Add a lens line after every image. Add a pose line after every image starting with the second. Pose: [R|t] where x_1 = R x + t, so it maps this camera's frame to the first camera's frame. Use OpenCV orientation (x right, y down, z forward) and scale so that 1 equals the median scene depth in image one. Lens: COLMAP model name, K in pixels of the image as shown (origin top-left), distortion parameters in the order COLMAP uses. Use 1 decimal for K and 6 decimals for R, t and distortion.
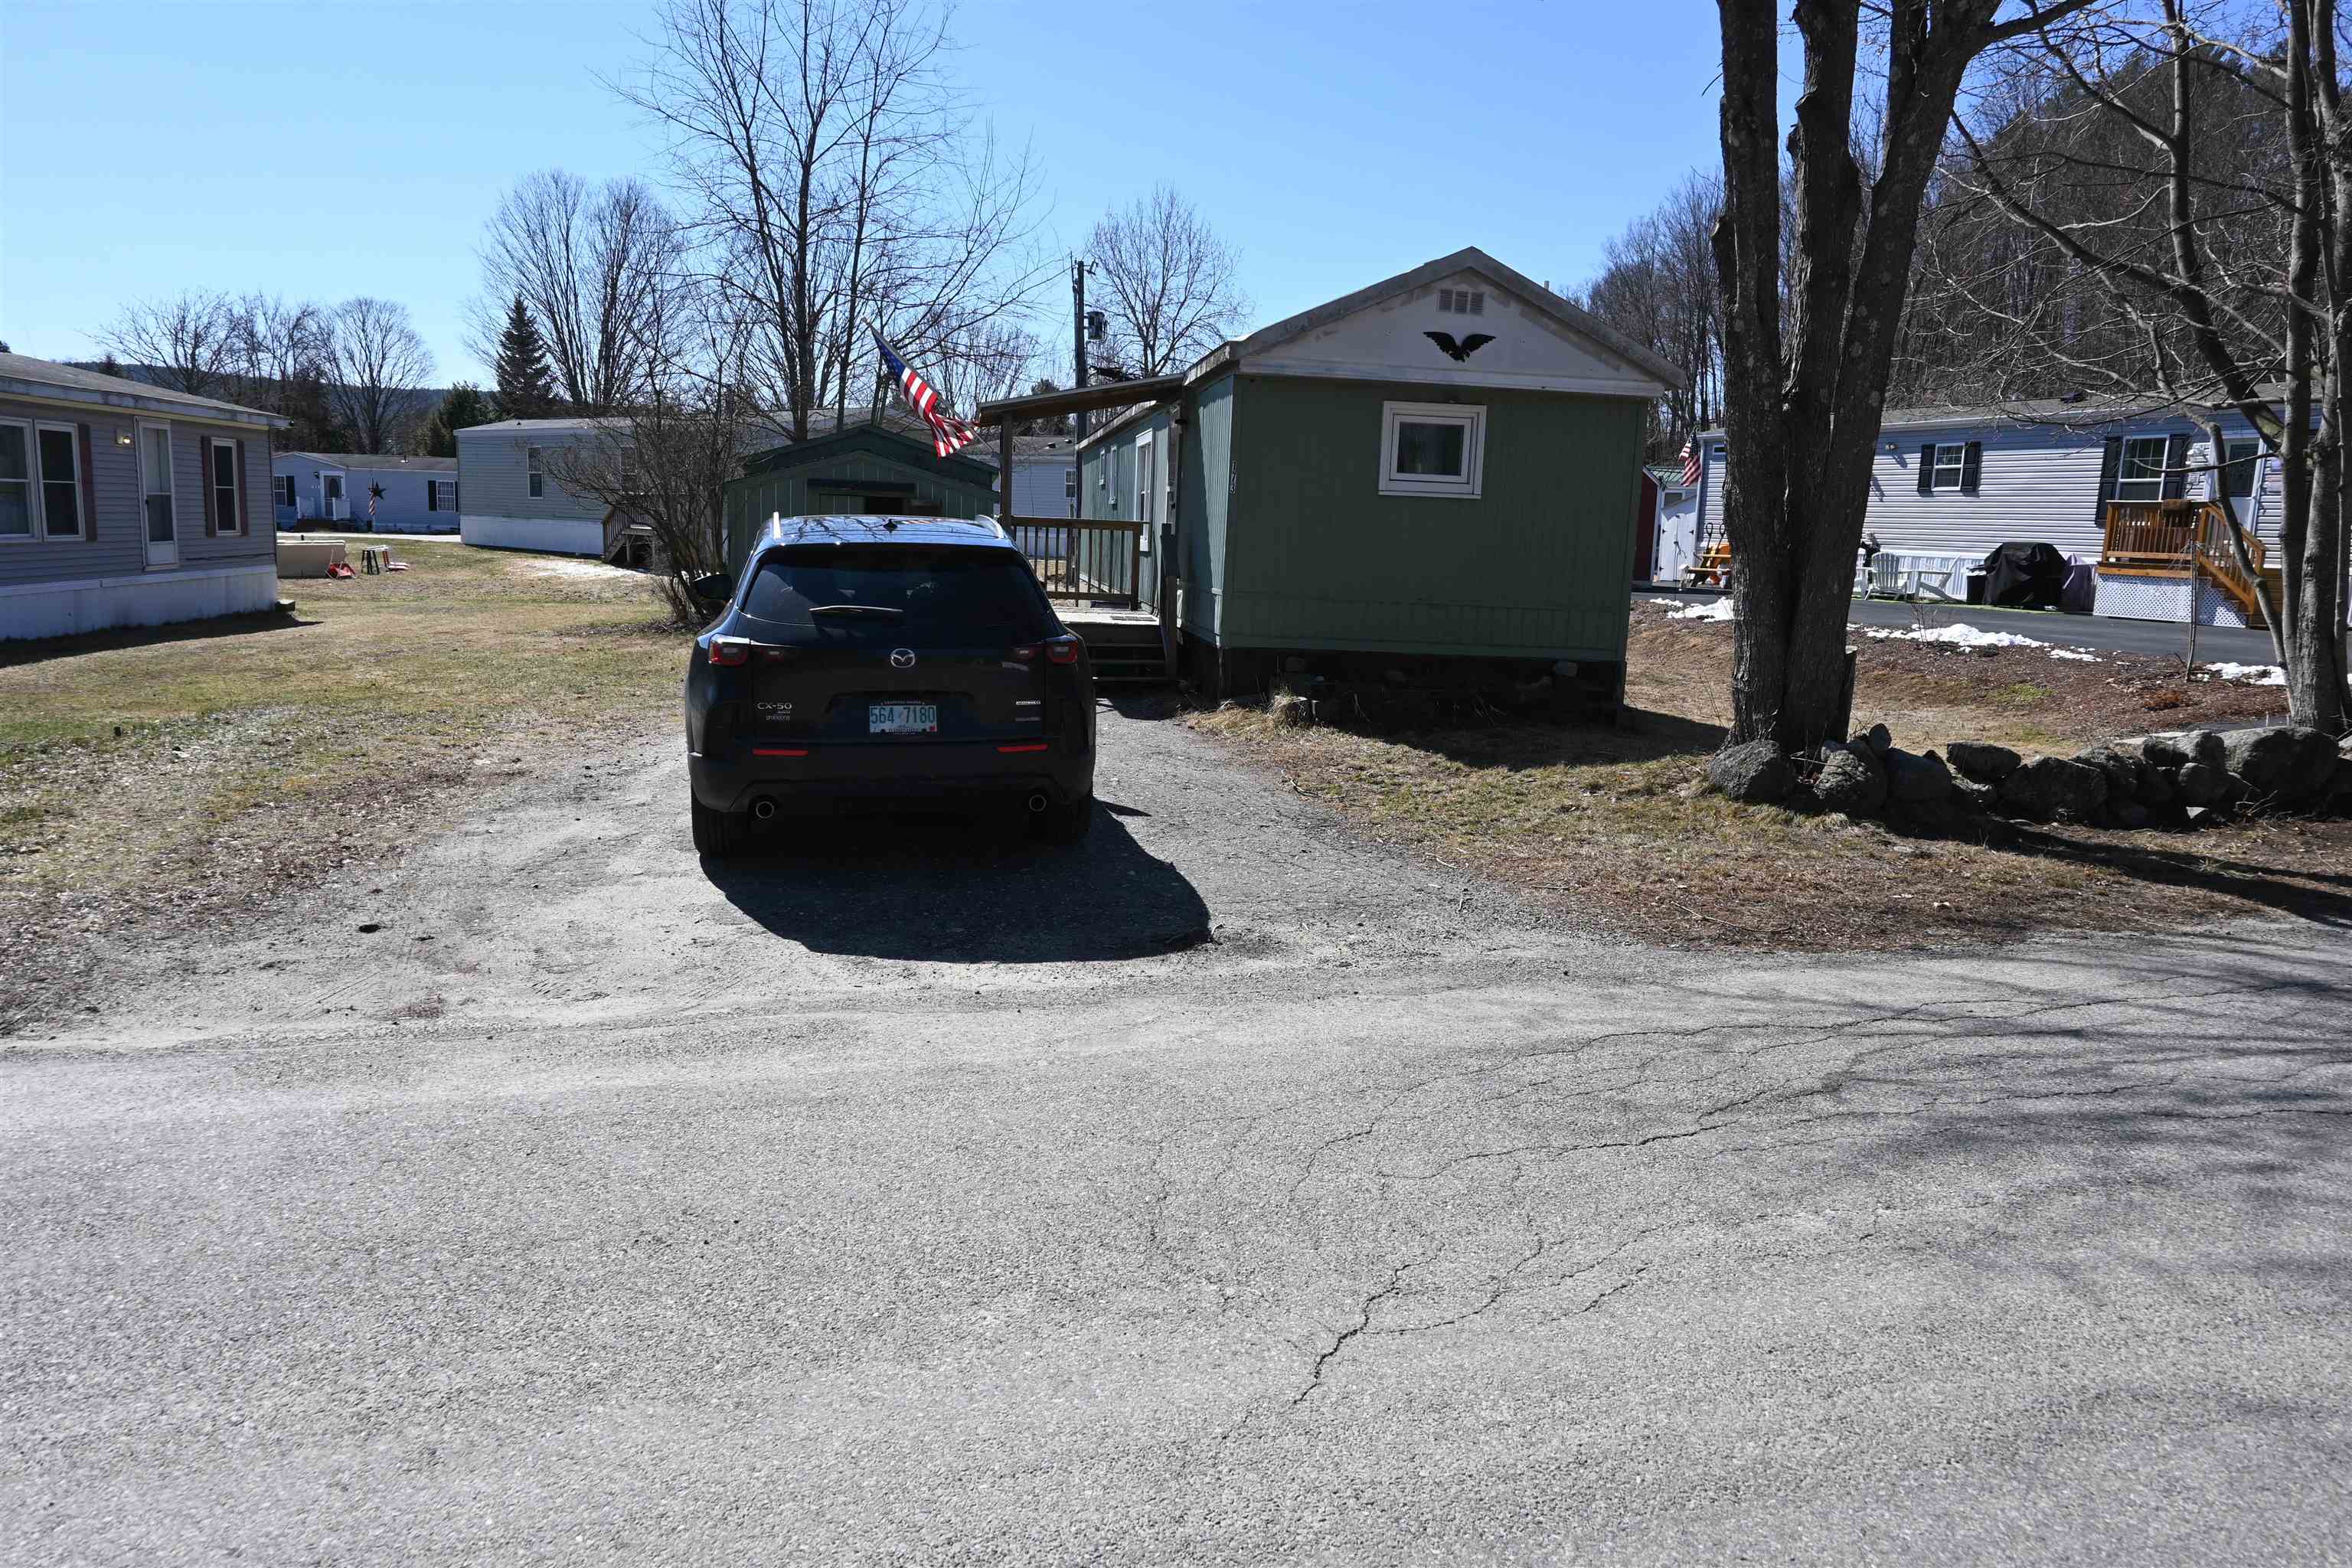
lens RADIAL K [[1612.8, 0, 1168.4], [0, 1612.8, 795.2], [0, 0, 1]] dist [-0.001668, 0.001258]
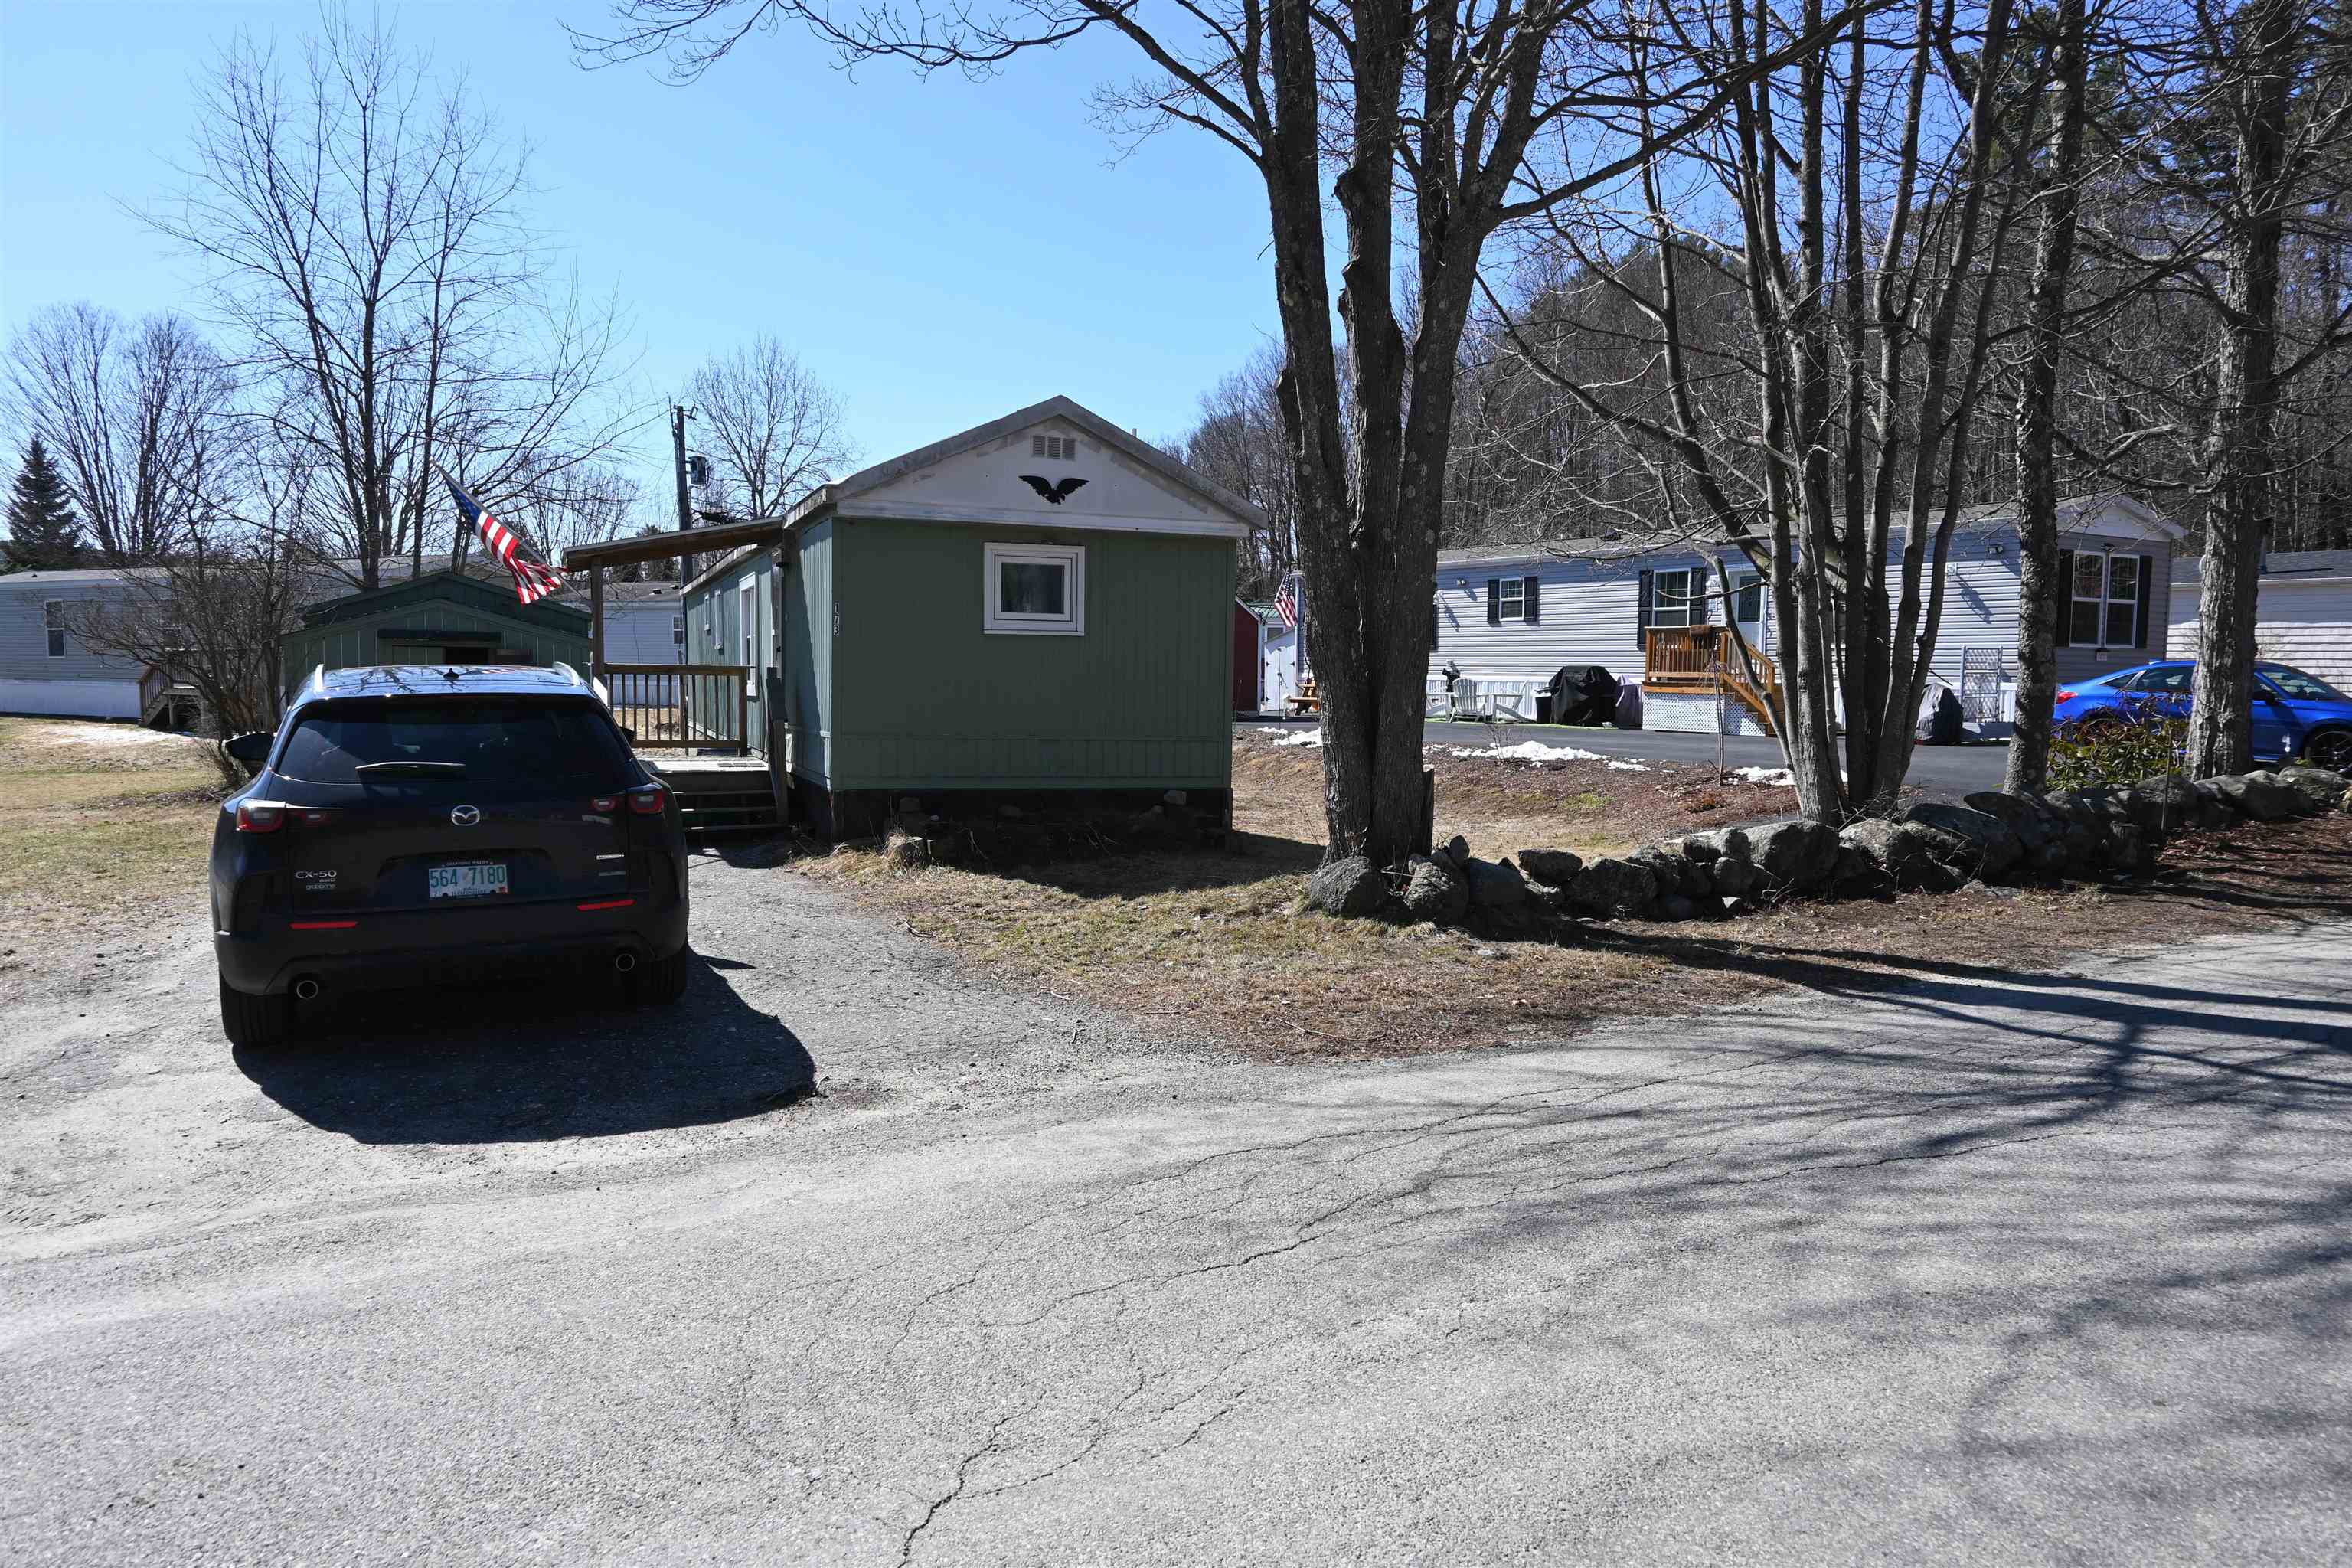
lens RADIAL K [[1612.8, 0, 1170.2], [0, 1612.8, 794.1], [0, 0, 1]] dist [-0.001668, 0.001258]
pose [[0.972910, -0.041963, 0.227342, 0.014053], [0.061401, 0.994973, -0.079116, 0.000963], [-0.222879, 0.090932, 0.970596, 0.003572]]
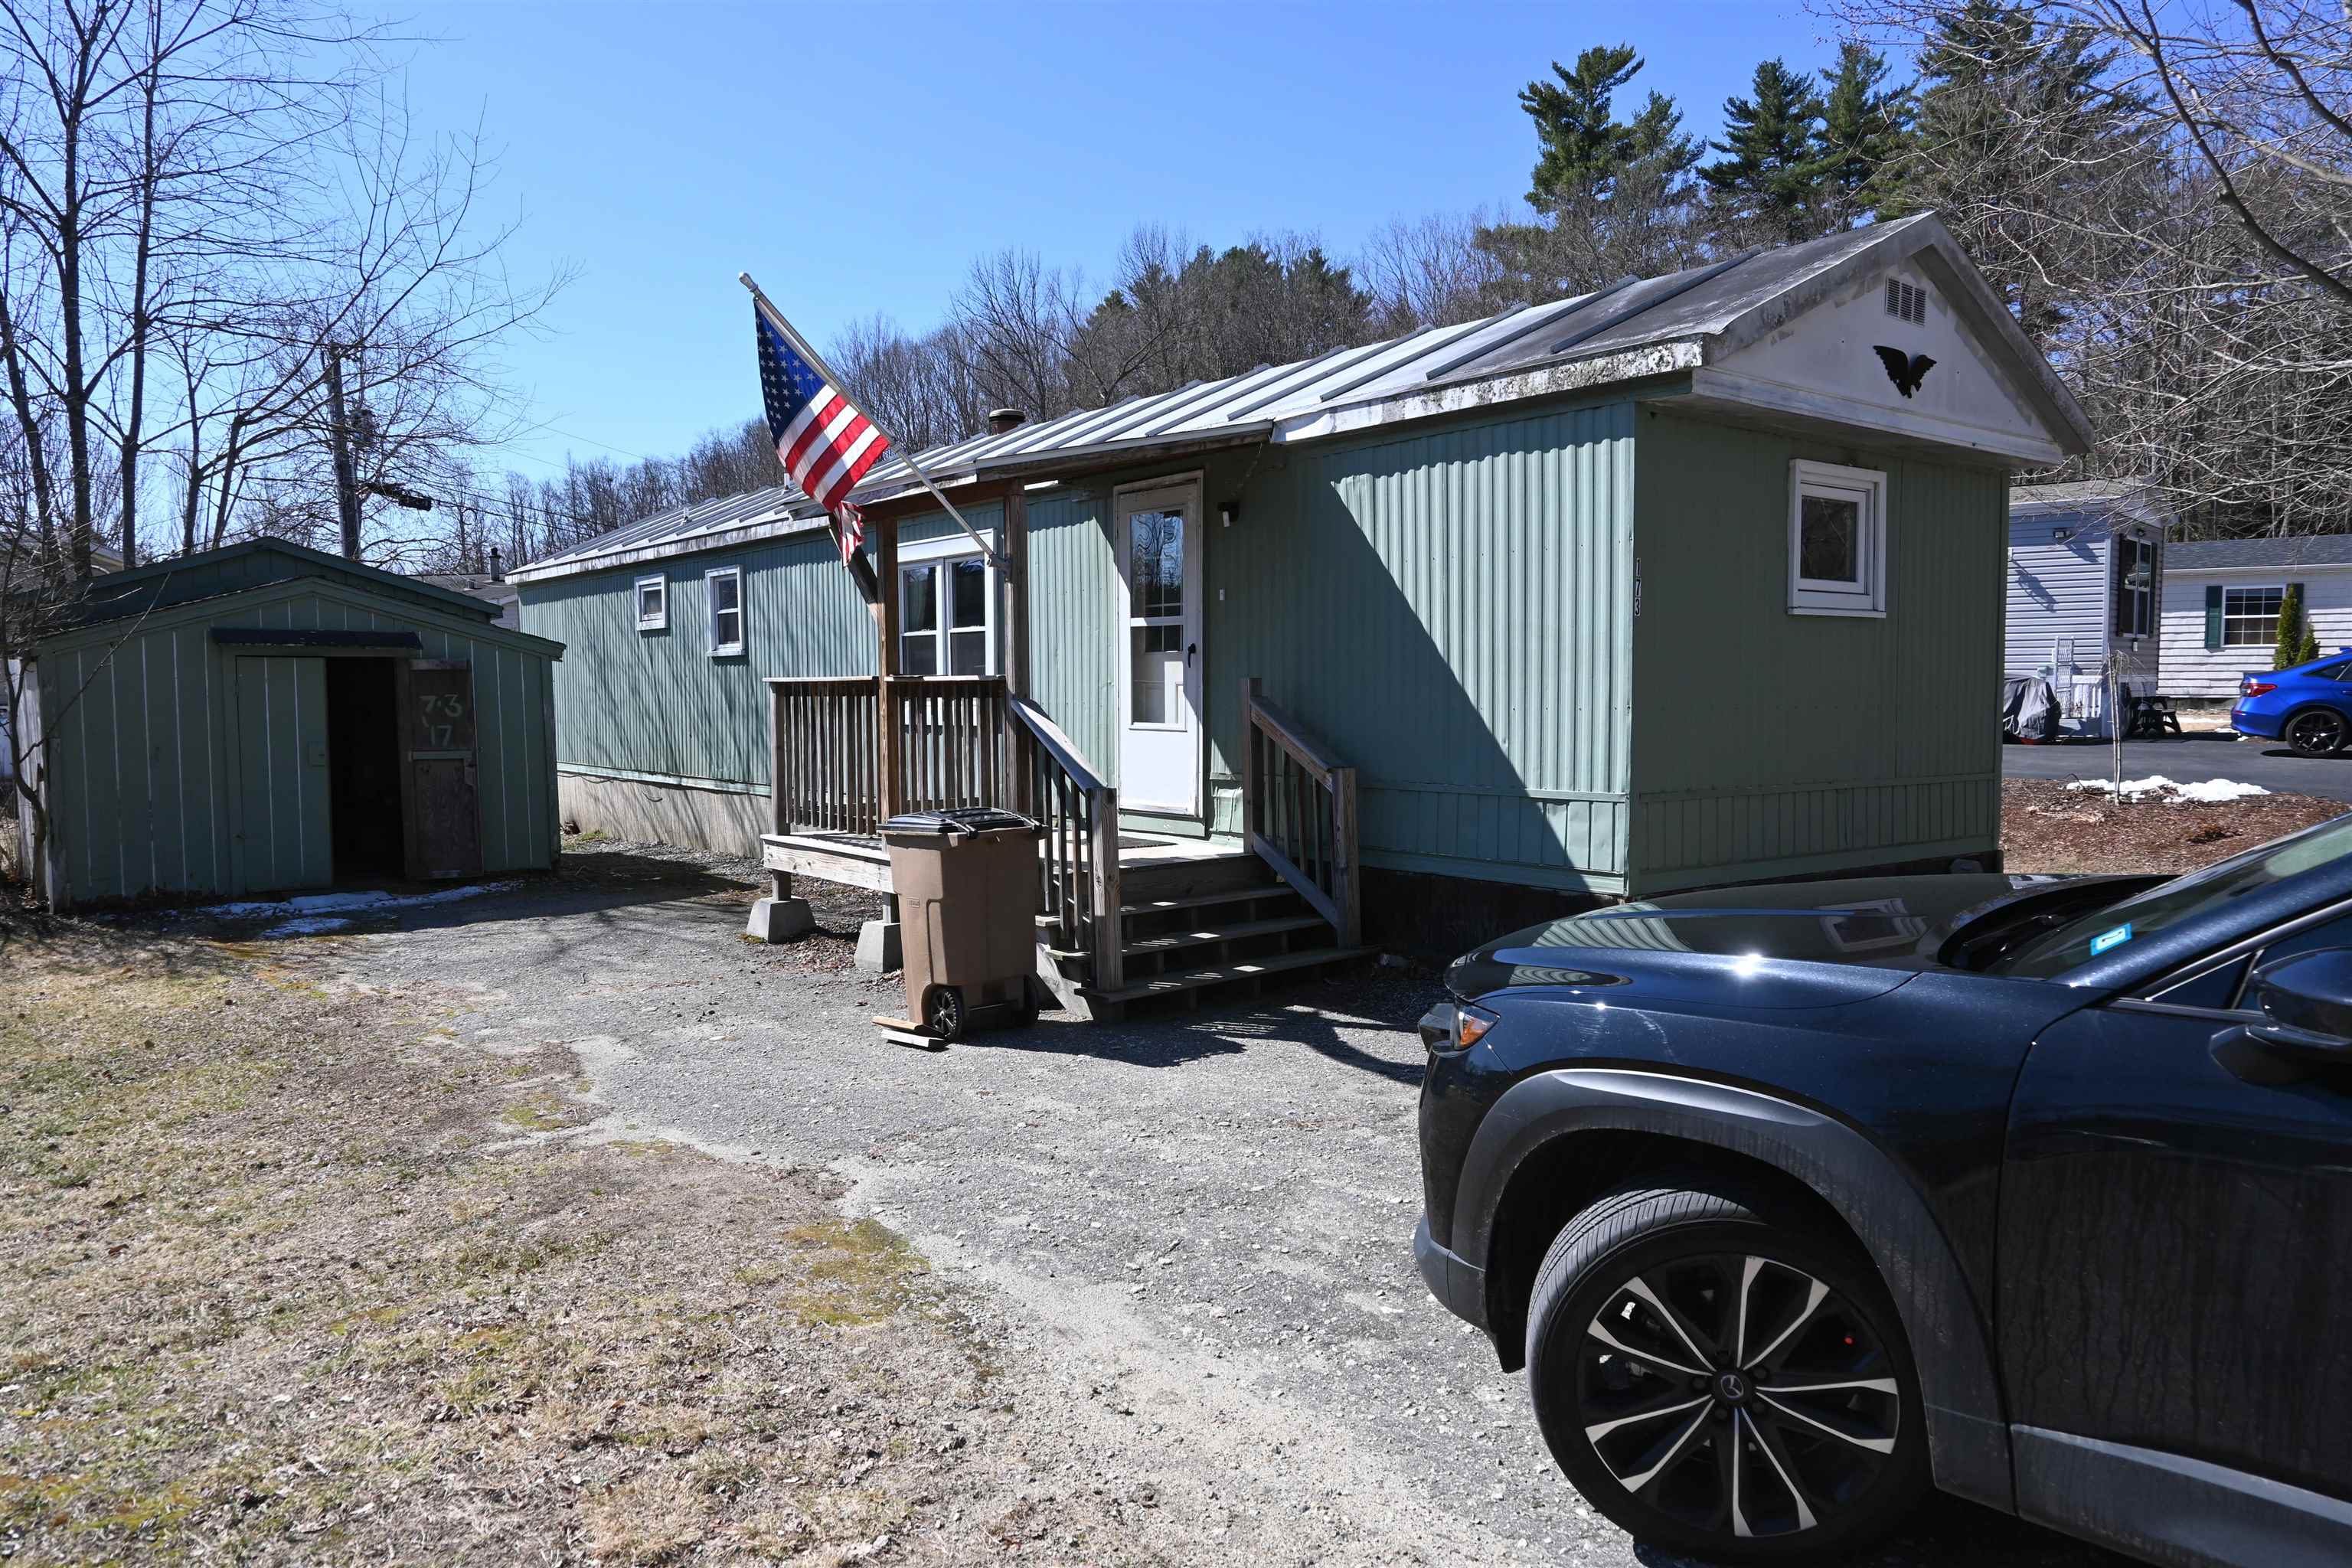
lens RADIAL K [[1612.8, 0, 1177.6], [0, 1612.8, 785.8], [0, 0, 1]] dist [-0.001668, 0.001258]
pose [[0.858248, -0.074329, 0.507824, -0.528813], [0.121489, 0.990759, -0.060307, -0.164027], [-0.498649, 0.113453, 0.859347, 0.867075]]
